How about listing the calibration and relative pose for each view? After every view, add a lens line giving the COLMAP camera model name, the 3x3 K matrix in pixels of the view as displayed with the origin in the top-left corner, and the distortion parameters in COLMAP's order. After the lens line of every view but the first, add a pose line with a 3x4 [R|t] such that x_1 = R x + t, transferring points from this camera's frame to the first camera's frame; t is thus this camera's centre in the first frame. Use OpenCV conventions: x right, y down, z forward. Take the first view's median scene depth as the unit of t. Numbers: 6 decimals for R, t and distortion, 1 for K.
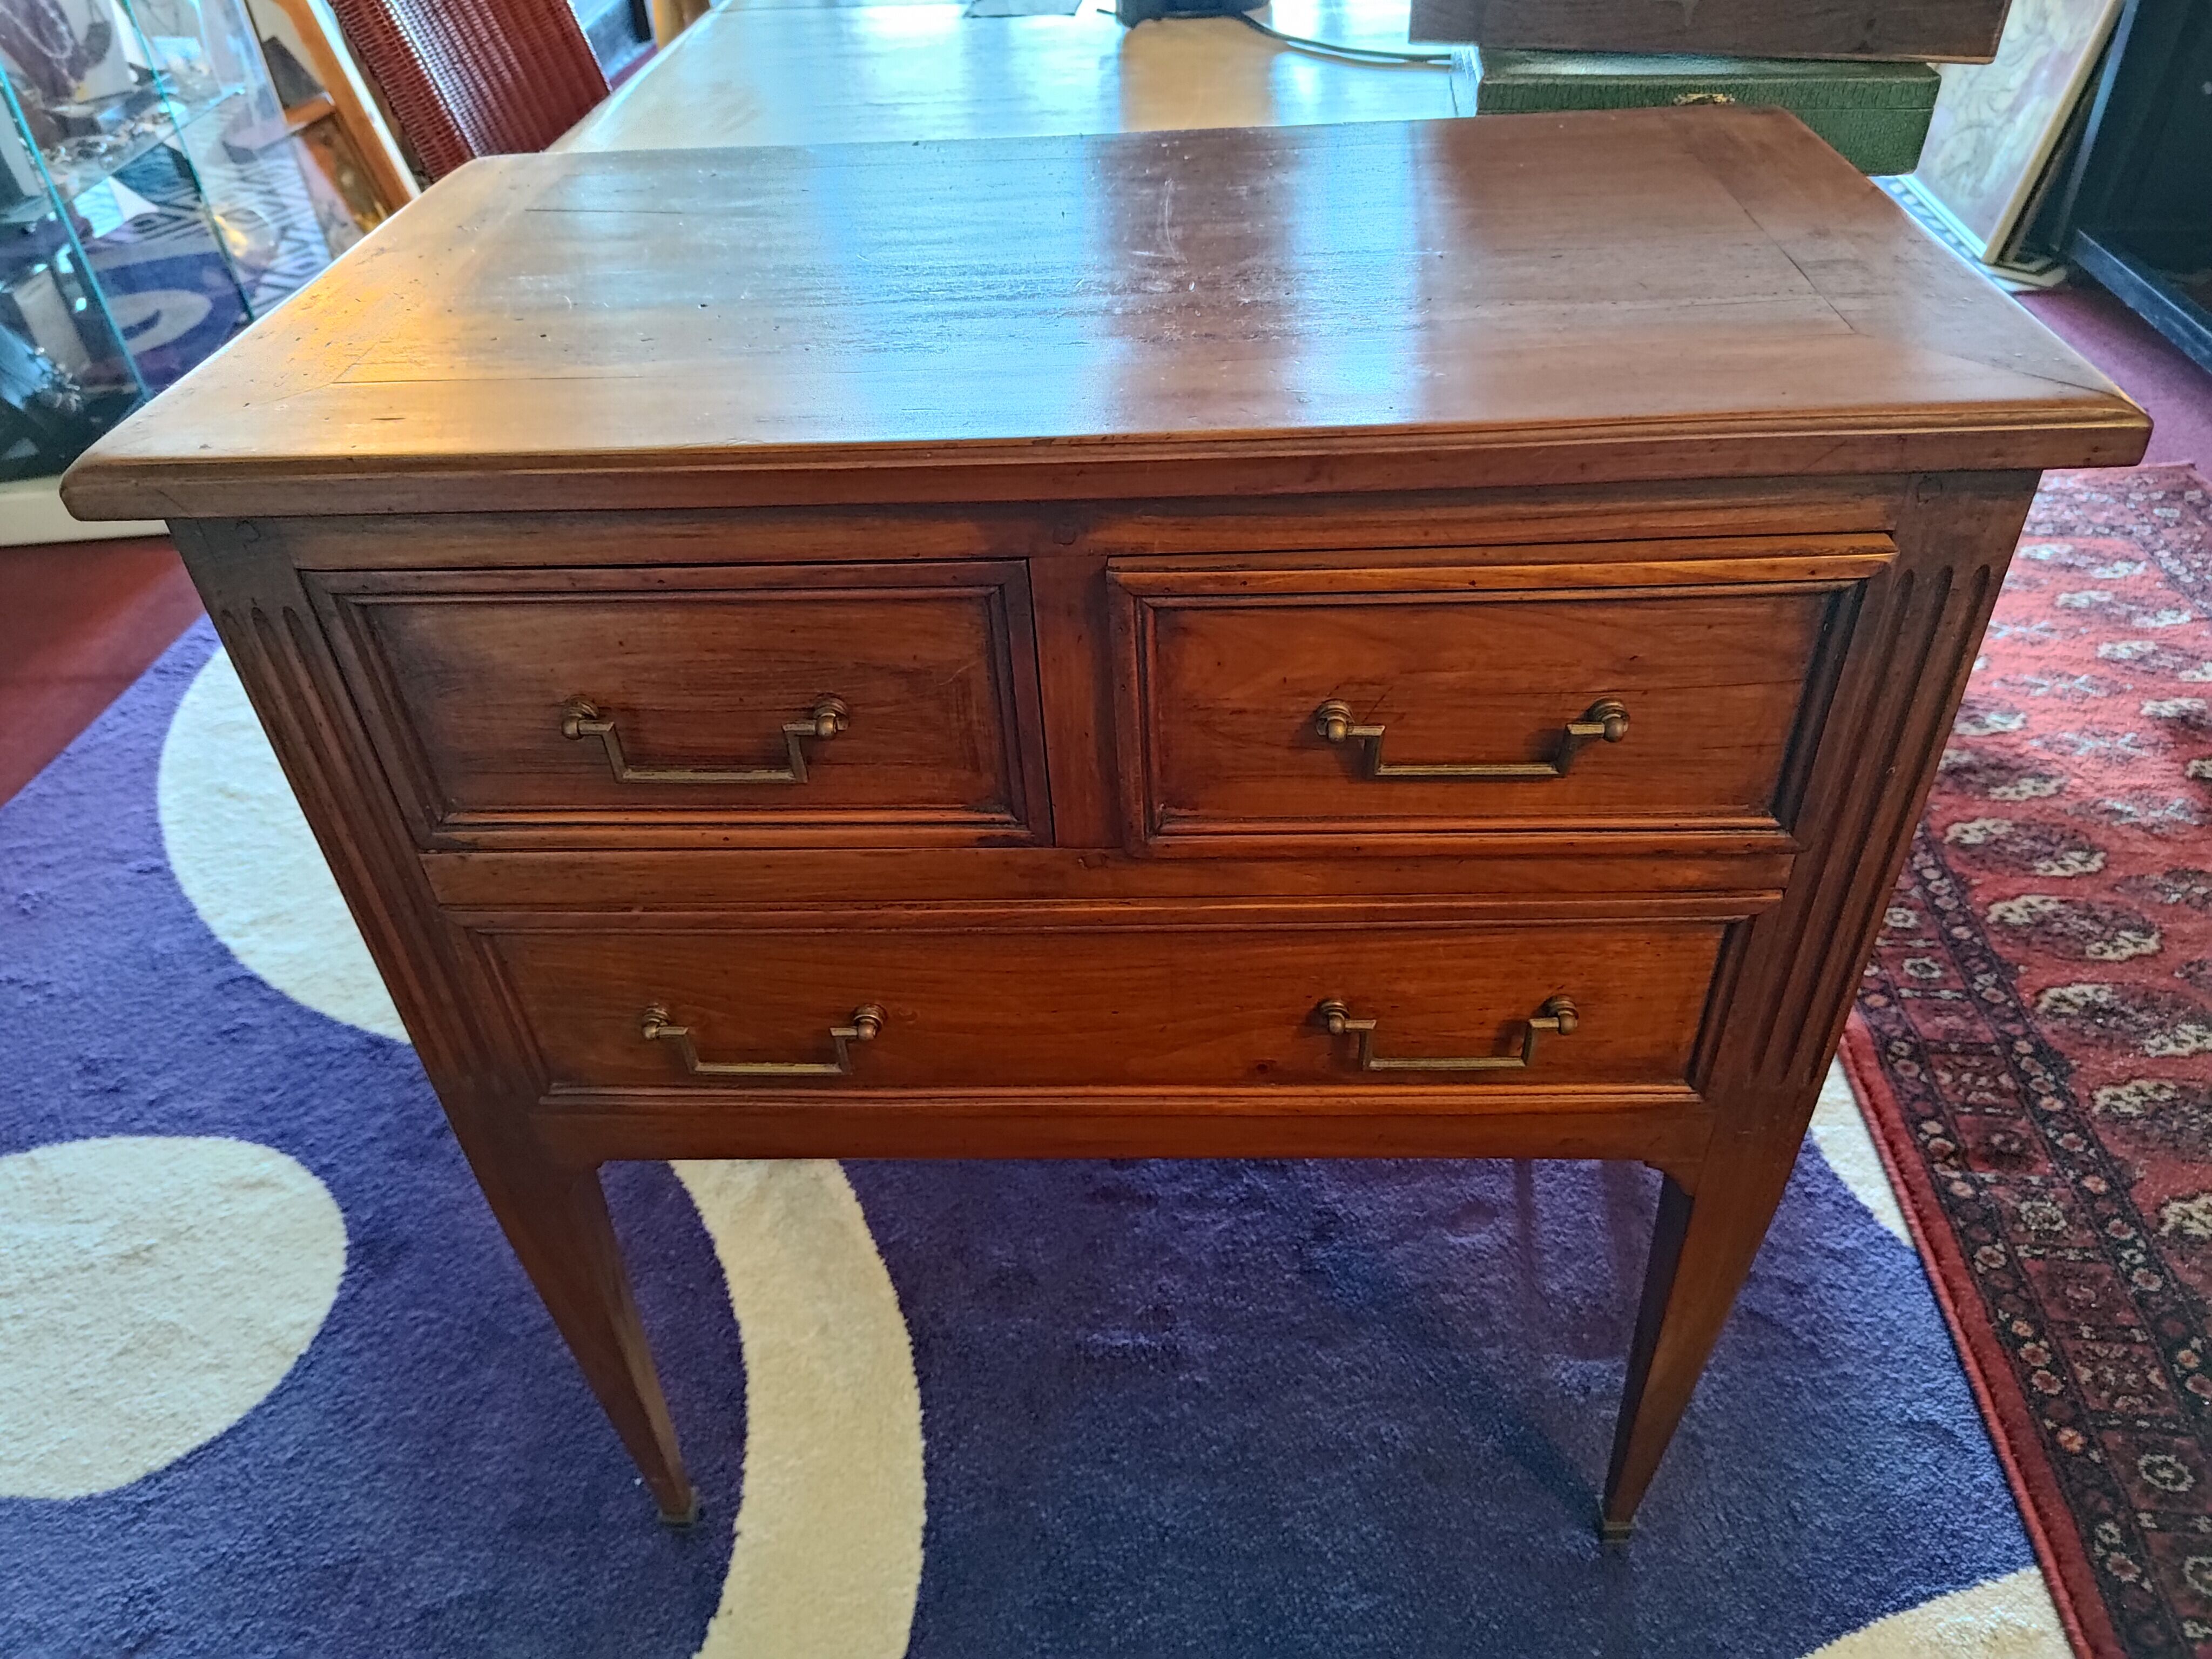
lens RADIAL K [[1559.5, 0, 1108.9], [0, 1559.5, 833.3], [0, 0, 1]] dist [0.005305, -0.000545]
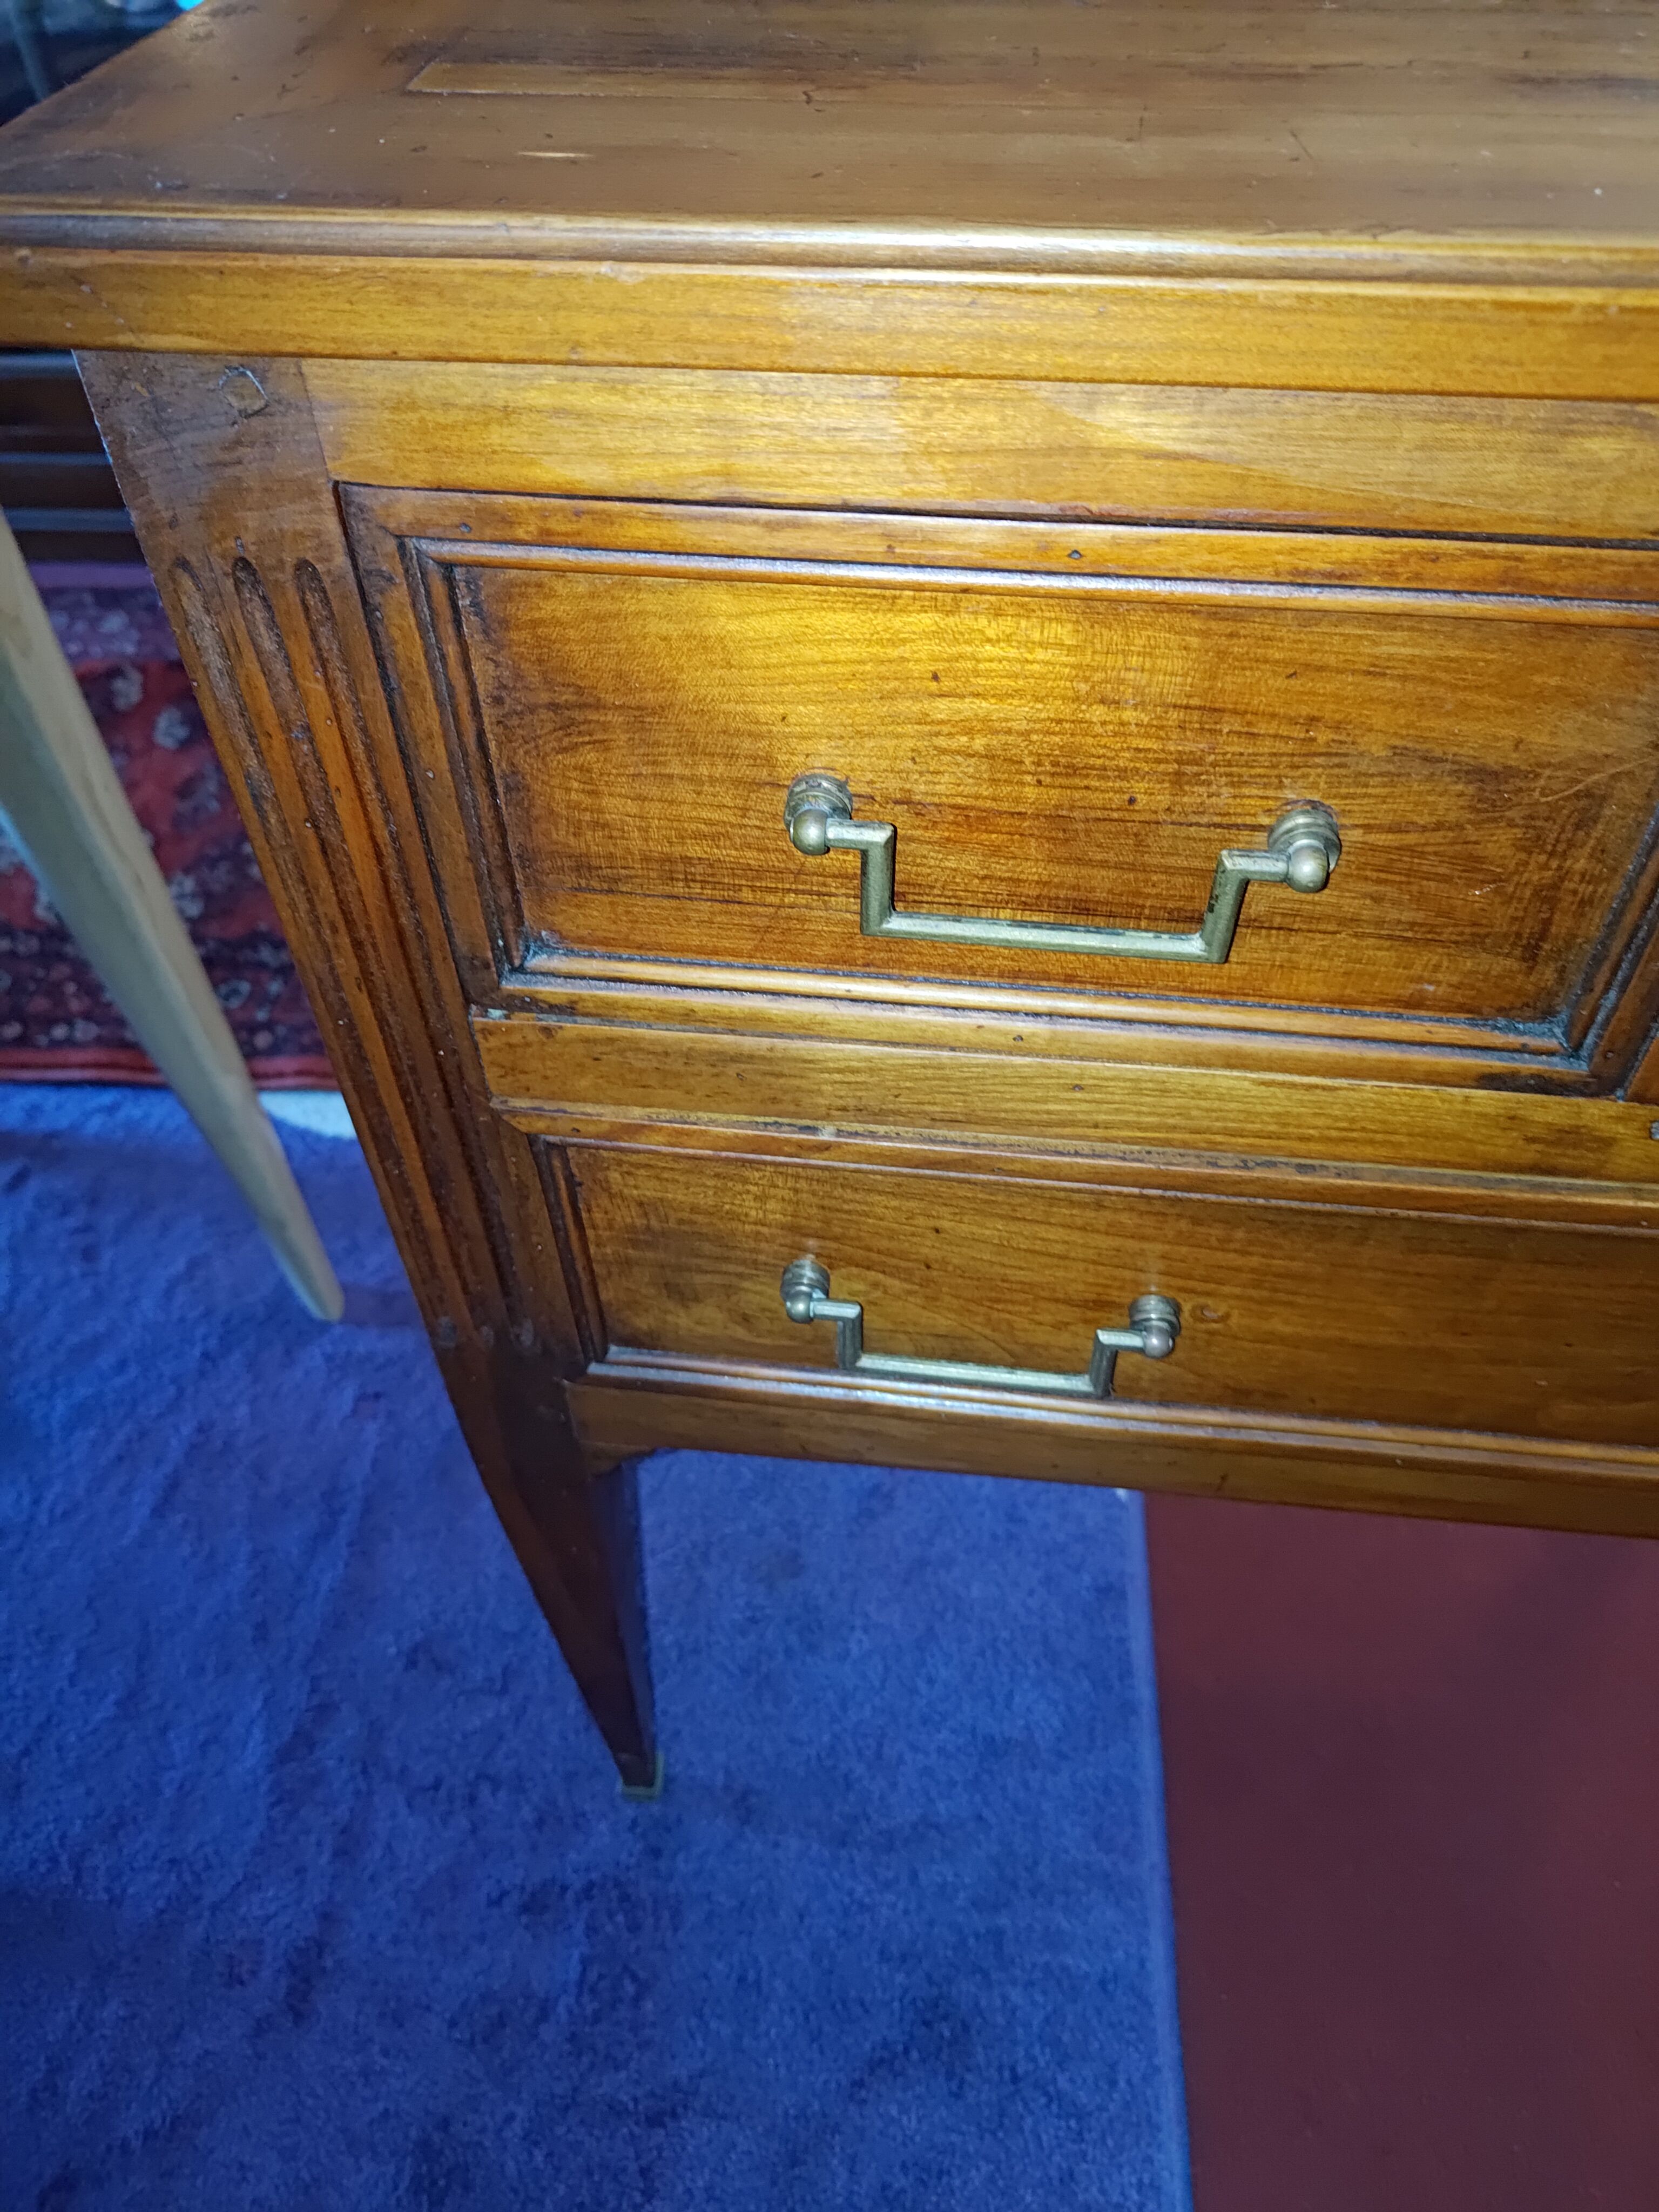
lens RADIAL K [[1559.5, 0, 830.6], [0, 1559.5, 1104.6], [0, 0, 1]] dist [0.005305, -0.000545]
pose [[0.996789, 0.075870, -0.025605, -0.312034], [-0.071131, 0.985822, 0.151974, -0.056167], [0.036772, -0.149664, 0.988053, 0.453307]]
